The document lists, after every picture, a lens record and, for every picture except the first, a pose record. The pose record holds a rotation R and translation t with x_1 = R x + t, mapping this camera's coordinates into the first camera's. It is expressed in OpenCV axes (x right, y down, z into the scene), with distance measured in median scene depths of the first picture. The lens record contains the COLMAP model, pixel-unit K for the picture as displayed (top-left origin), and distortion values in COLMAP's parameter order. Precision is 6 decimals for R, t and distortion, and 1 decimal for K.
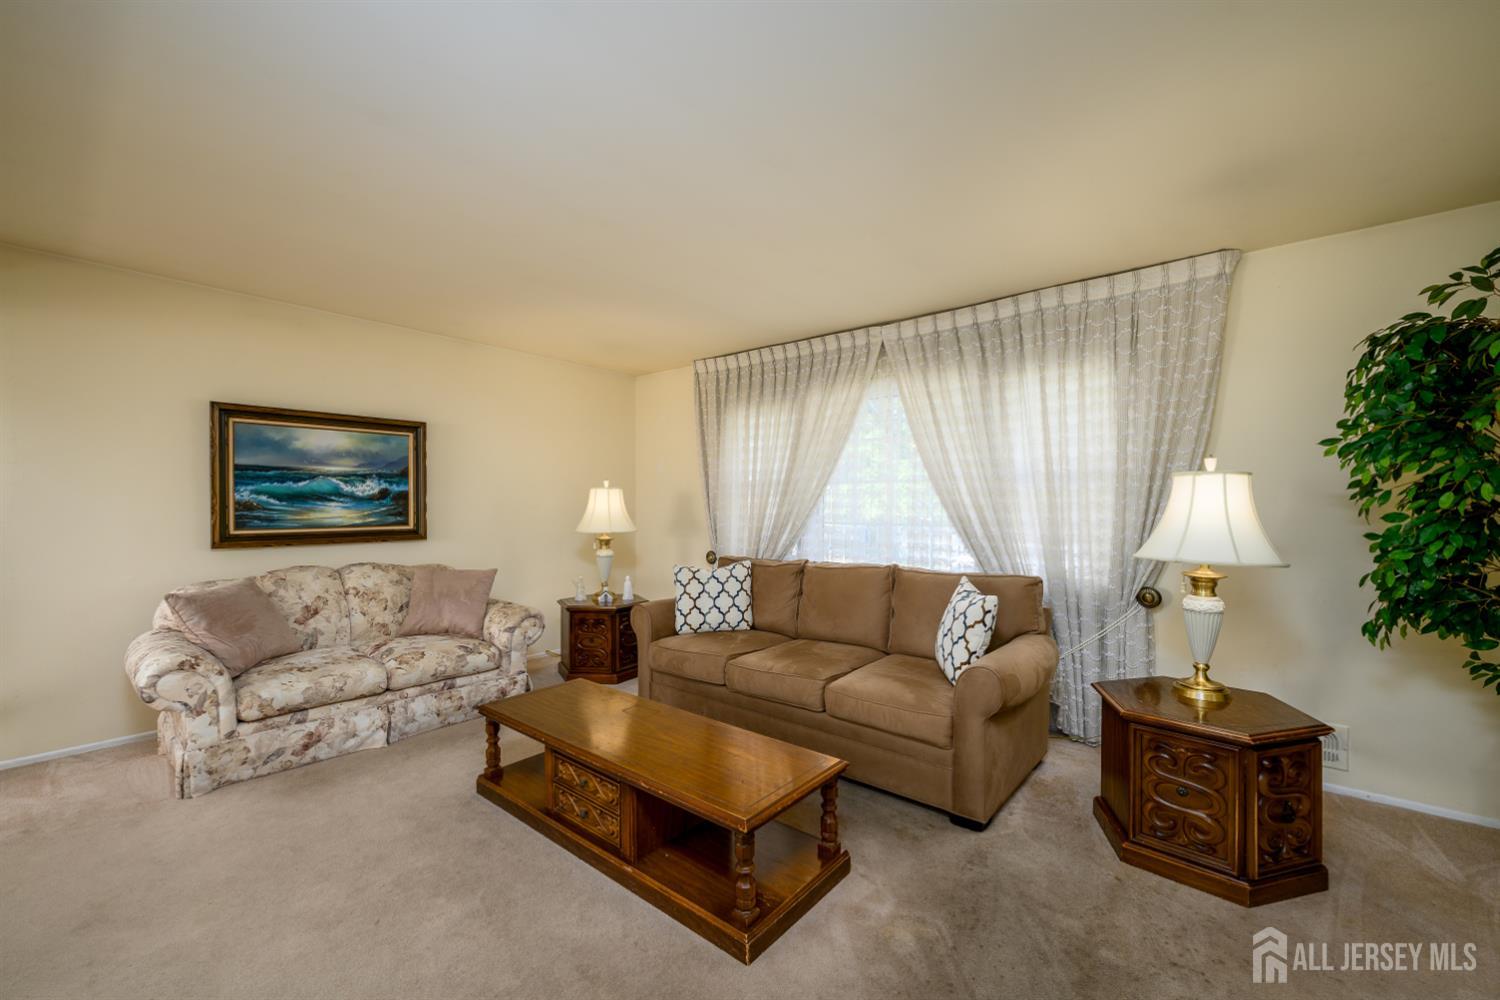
lens RADIAL K [[609.3, 0, 762.9], [0, 609.3, 507.3], [0, 0, 1]] dist [-0.000466, -0.001173]
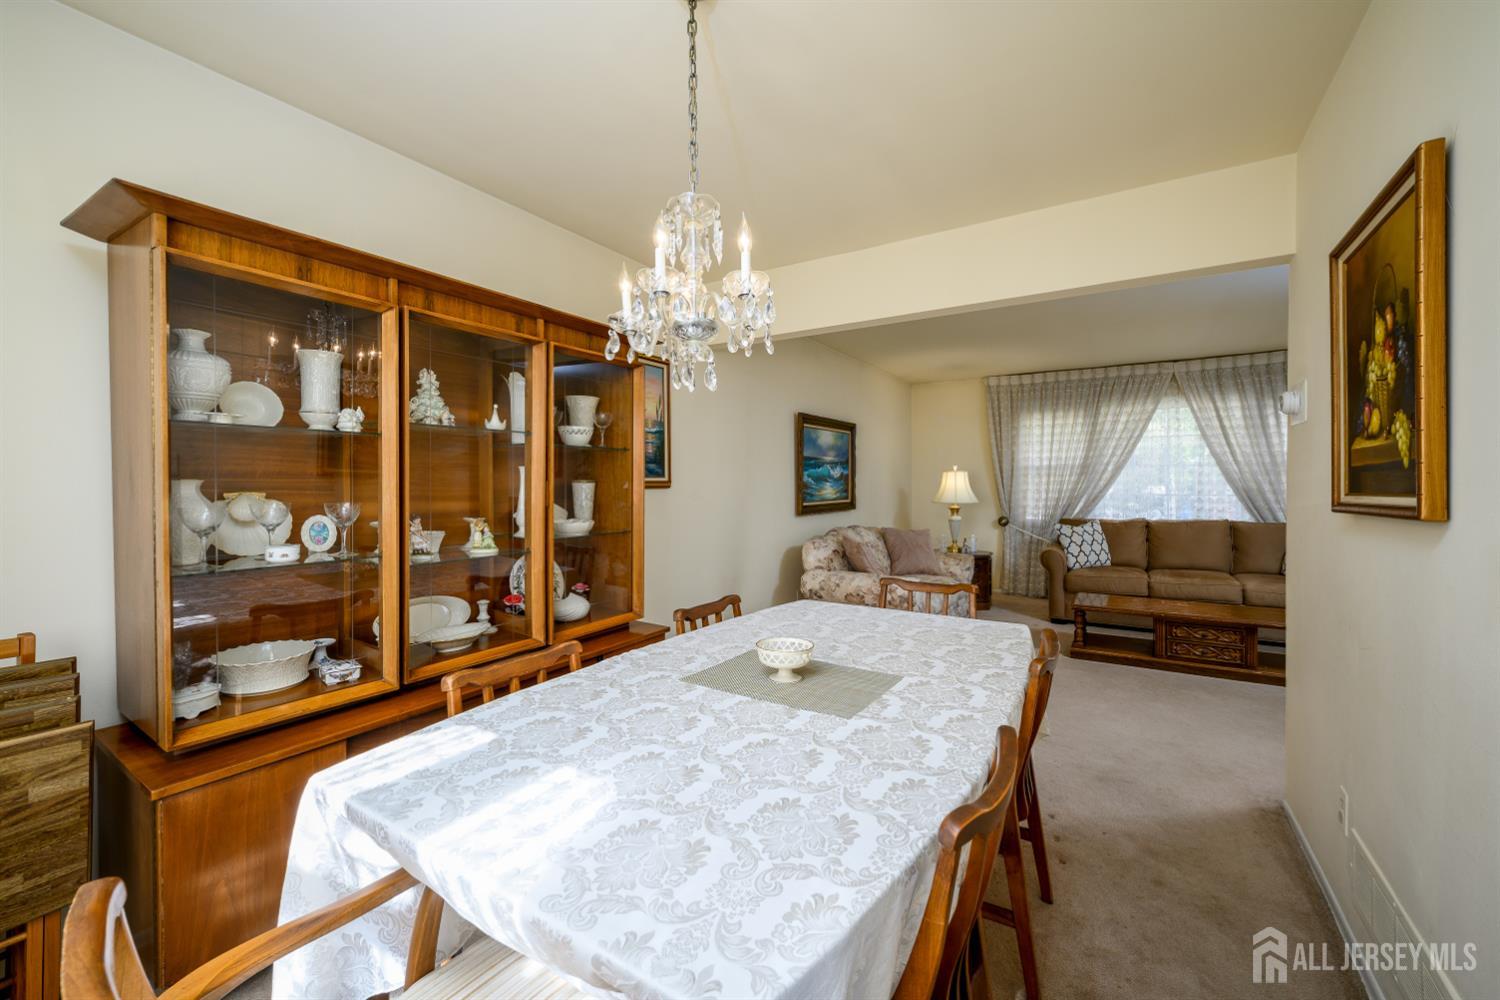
lens RADIAL K [[609.3, 0, 749.8], [0, 609.3, 489.6], [0, 0, 1]] dist [-0.000466, -0.001173]
pose [[0.989832, -0.010029, 0.141885, -1.217265], [0.009532, 0.999946, 0.004183, 0.000303], [-0.141919, -0.002788, 0.989874, -0.389411]]
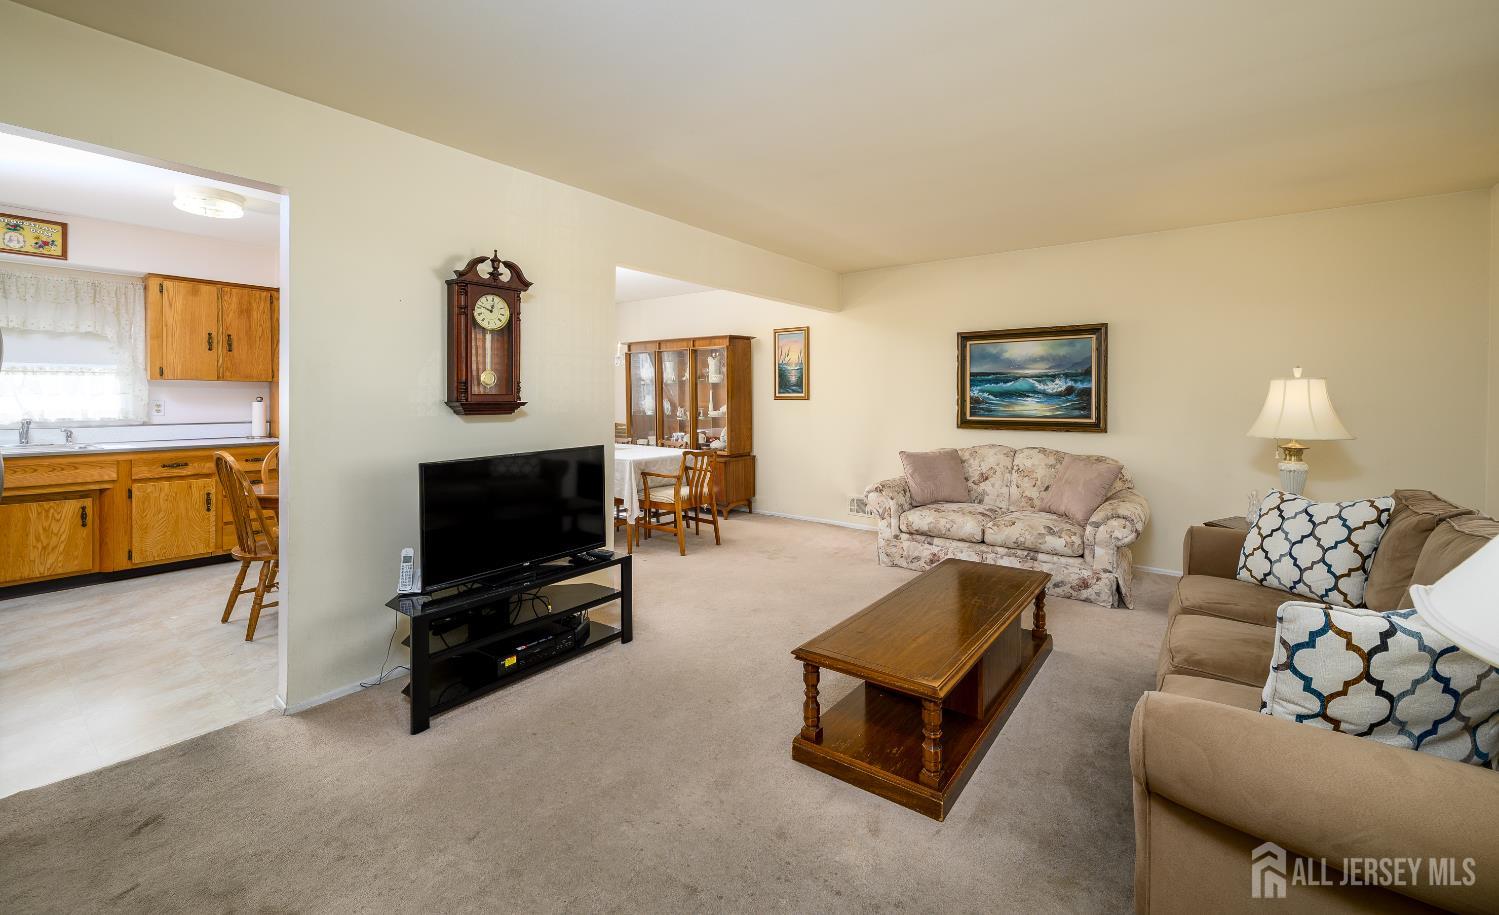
lens RADIAL K [[606.7, 0, 755.0], [0, 606.7, 400.5], [0, 0, 1]] dist [0.009823, 0.000104]
pose [[0.039049, 0.002894, -0.999233, 0.607762], [-0.008644, 0.999959, 0.002558, -0.001257], [0.999200, 0.008538, 0.039072, 0.425651]]
